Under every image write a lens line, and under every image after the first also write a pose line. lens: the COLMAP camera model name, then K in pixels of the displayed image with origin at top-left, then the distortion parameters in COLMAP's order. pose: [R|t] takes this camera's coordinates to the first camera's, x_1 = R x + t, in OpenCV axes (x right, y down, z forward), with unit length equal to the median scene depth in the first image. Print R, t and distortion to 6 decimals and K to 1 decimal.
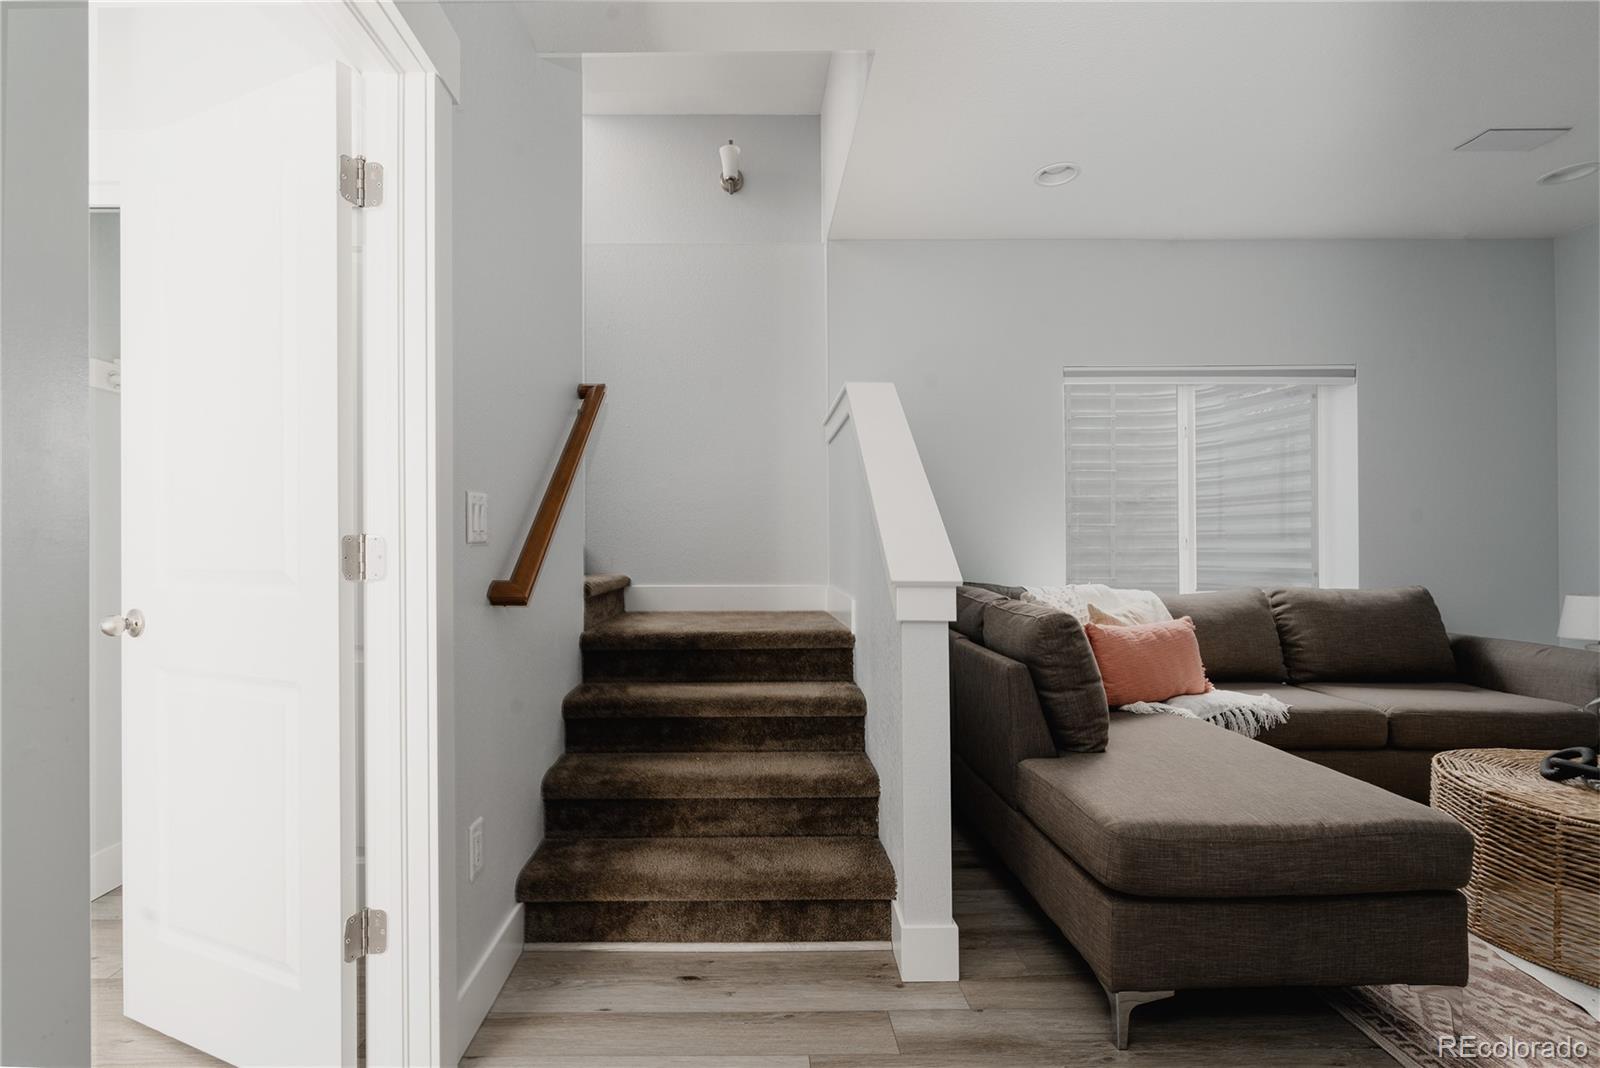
lens RADIAL K [[764.0, 0, 794.3], [0, 764.0, 543.8], [0, 0, 1]] dist [-0.001063, 0.001205]
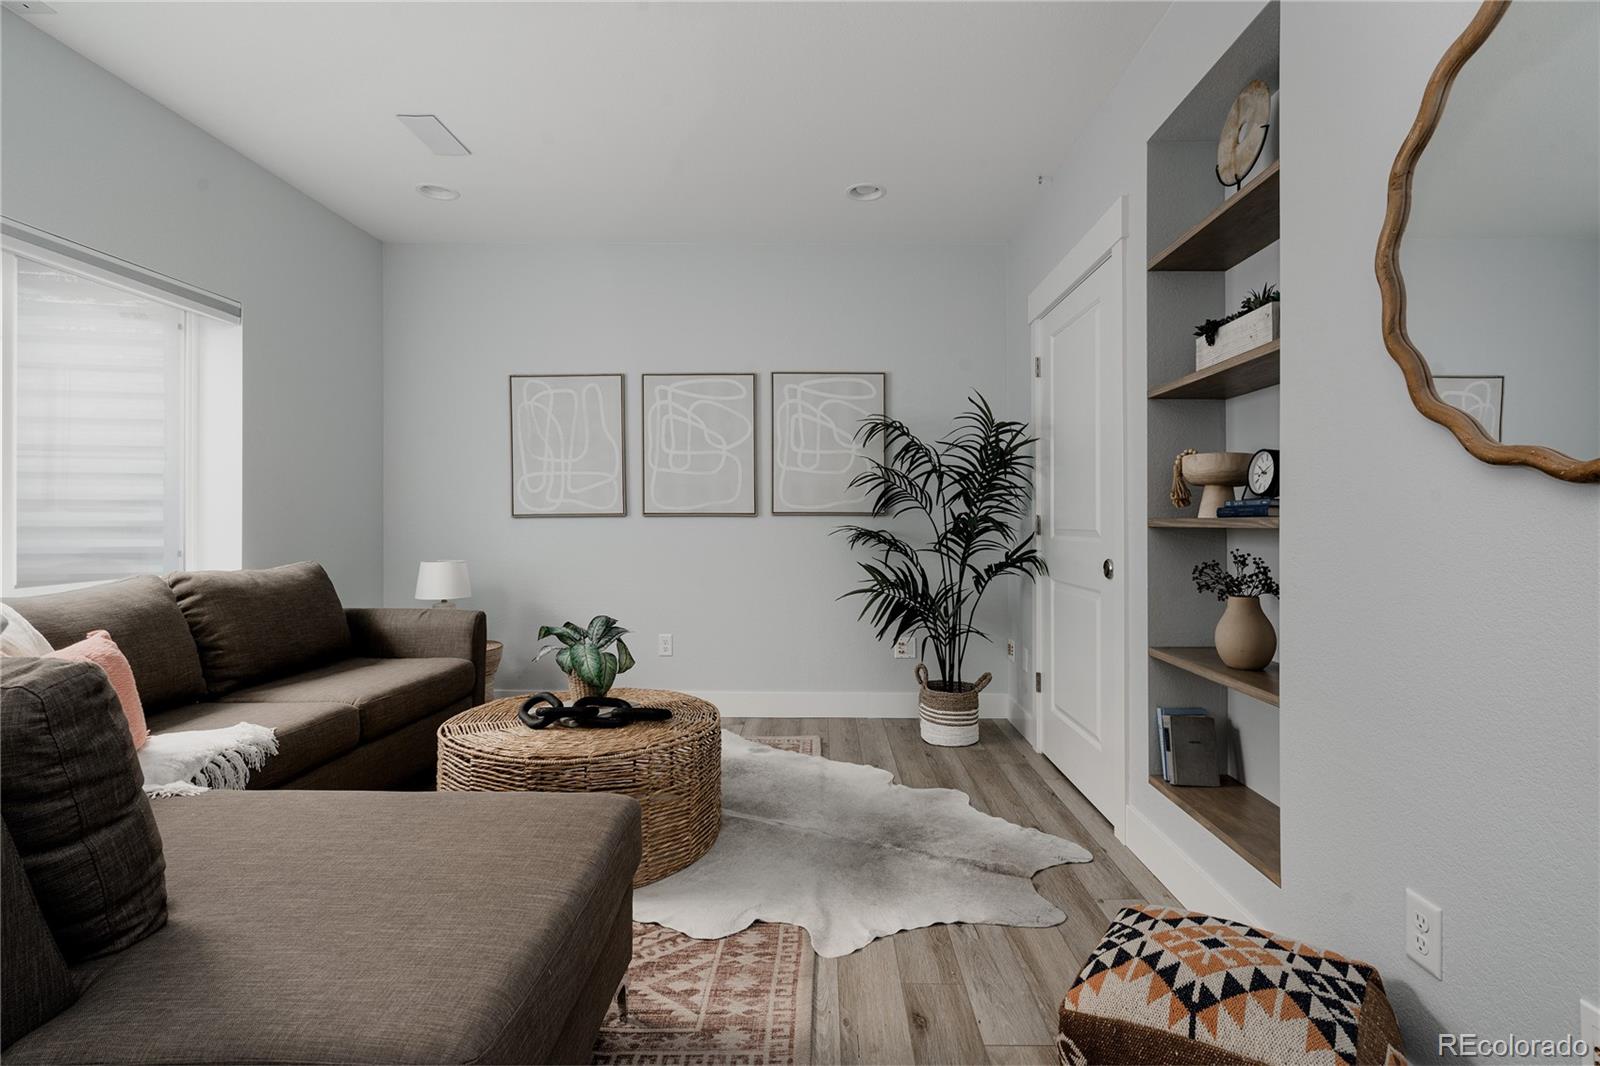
lens RADIAL K [[730.8, 0, 797.4], [0, 730.8, 523.2], [0, 0, 1]] dist [-0.002075, 0.000096]
pose [[0.062859, -0.000350, 0.998022, -0.038939], [-0.008416, 0.999964, 0.000880, 0.003845], [-0.997987, -0.008455, 0.062854, 0.441739]]
